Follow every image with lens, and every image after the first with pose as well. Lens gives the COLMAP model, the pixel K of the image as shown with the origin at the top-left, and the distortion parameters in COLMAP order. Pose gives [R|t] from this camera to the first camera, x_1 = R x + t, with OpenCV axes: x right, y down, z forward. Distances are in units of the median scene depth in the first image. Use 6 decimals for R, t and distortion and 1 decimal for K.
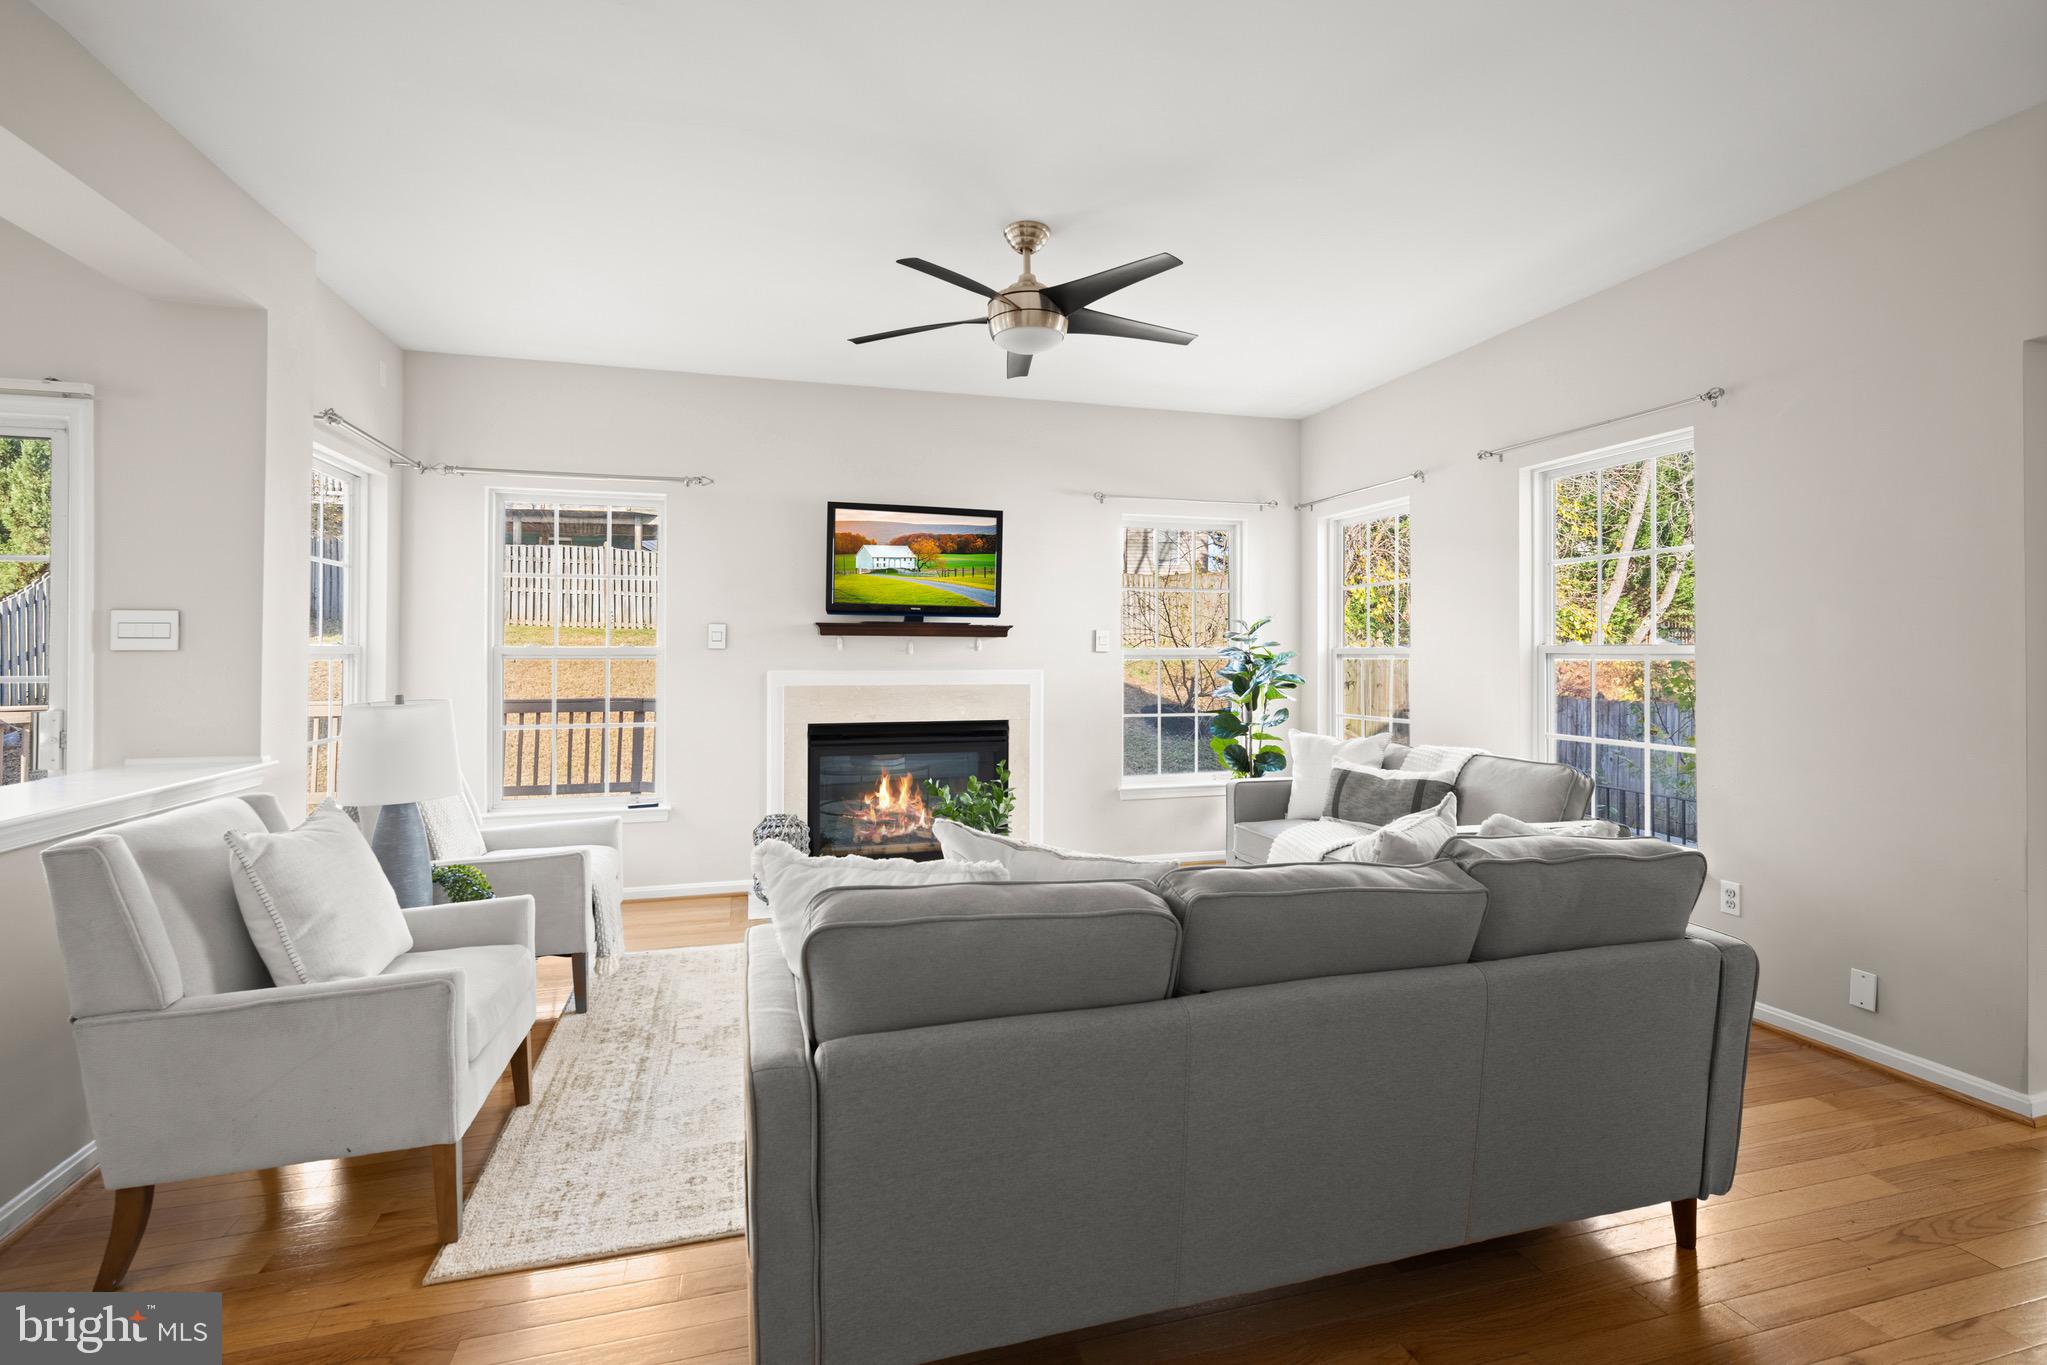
lens RADIAL K [[951.8, 0, 1008.4], [0, 951.8, 650.9], [0, 0, 1]] dist [0.002741, -0.001516]
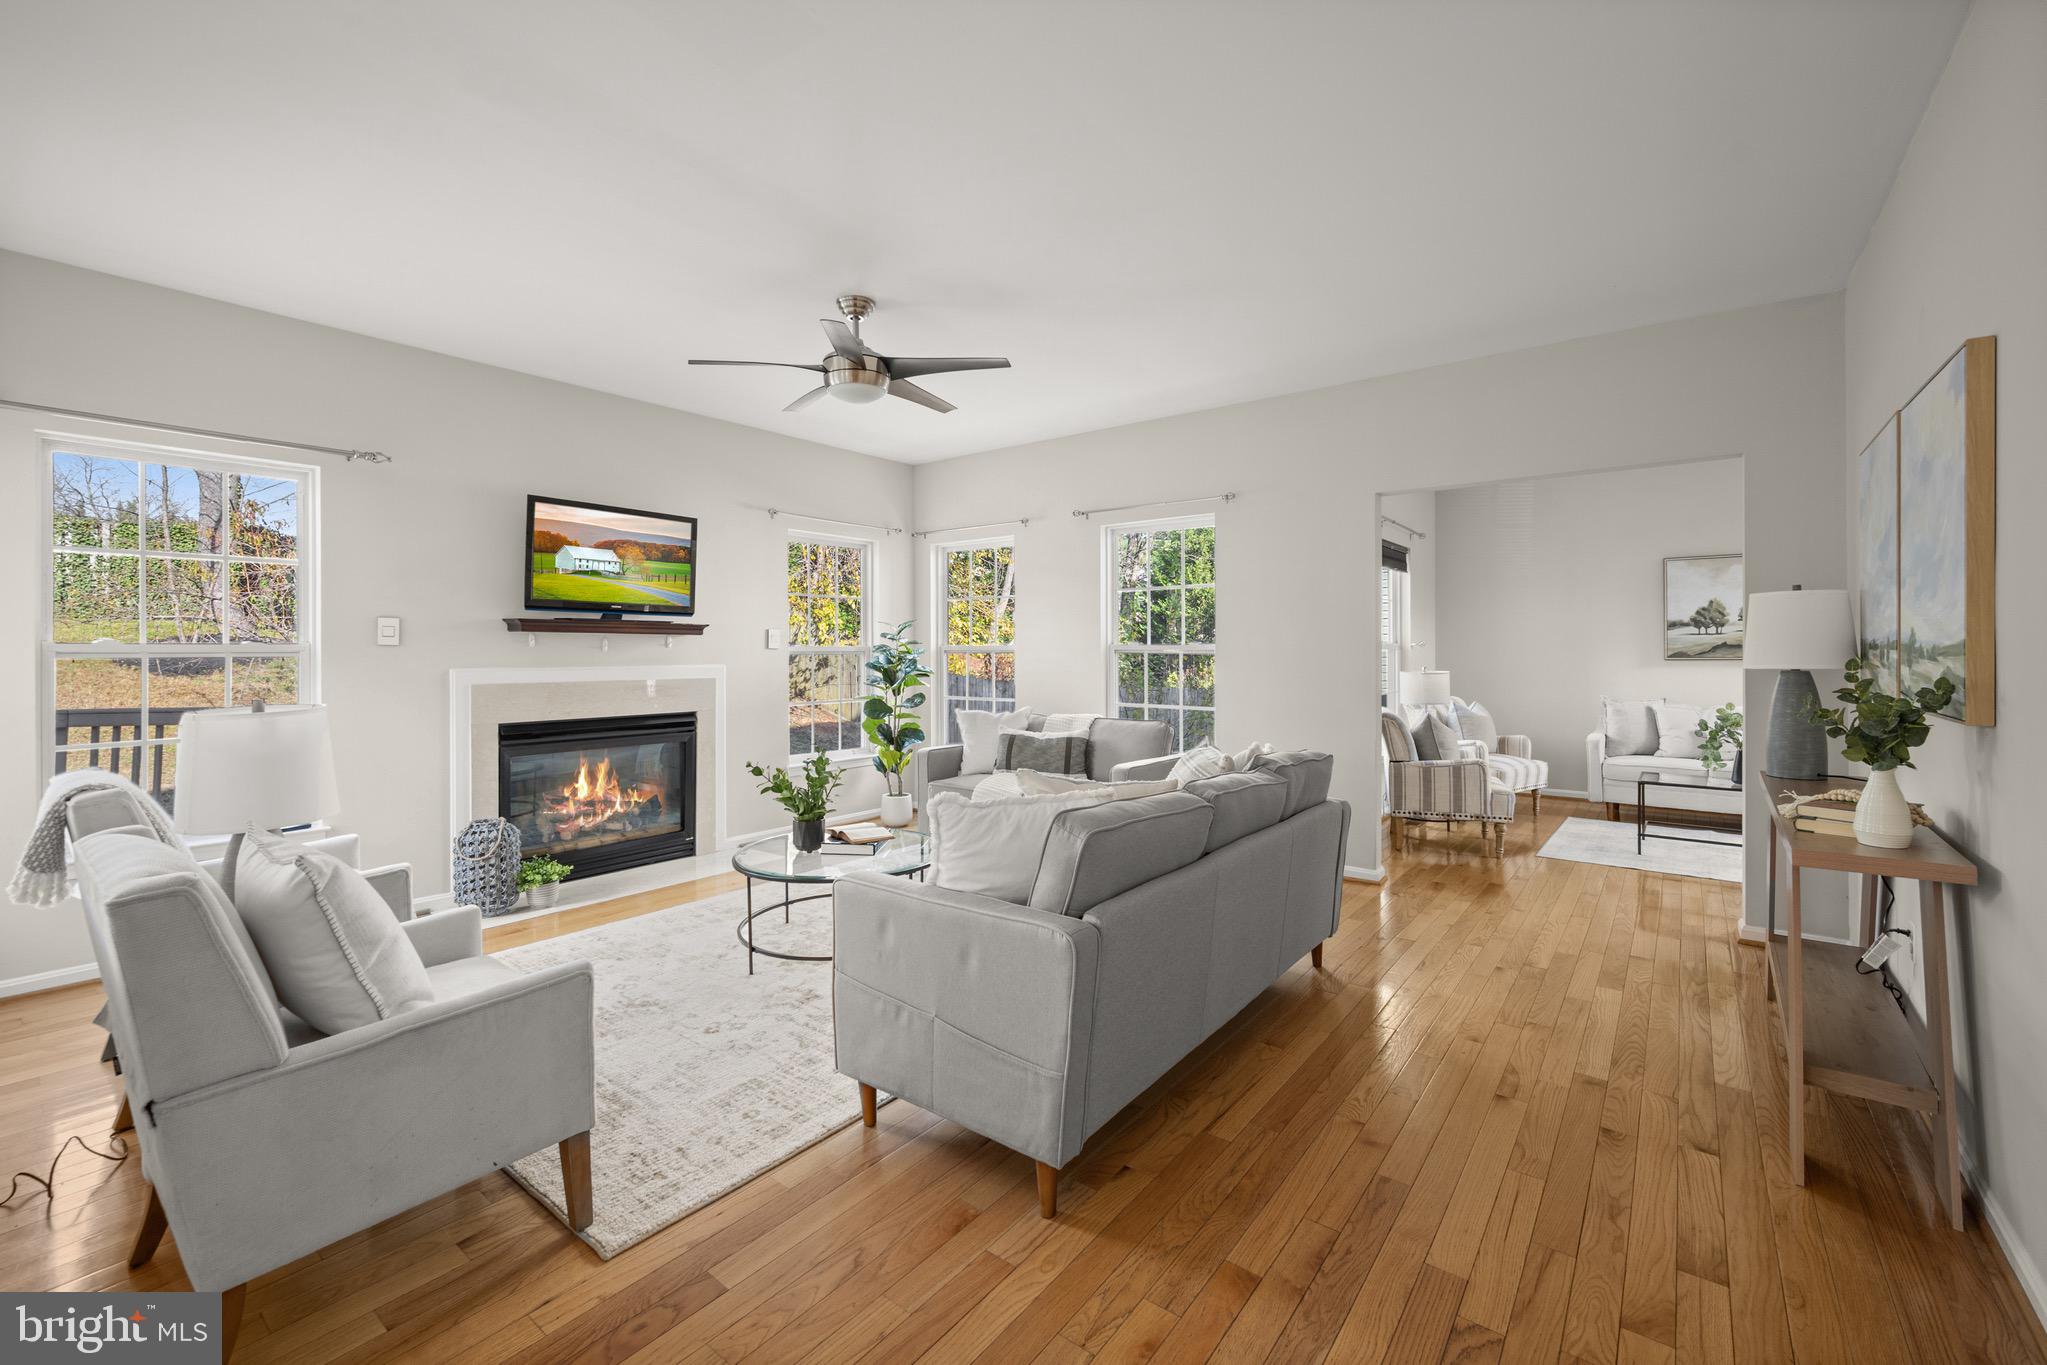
lens RADIAL K [[856.6, 0, 1011.7], [0, 856.6, 651.8], [0, 0, 1]] dist [0.002950, 0.000837]
pose [[0.813072, -0.001937, 0.582160, -0.293939], [-0.000805, 0.999990, 0.004450, -0.000251], [-0.582162, -0.004087, 0.813062, -0.004877]]
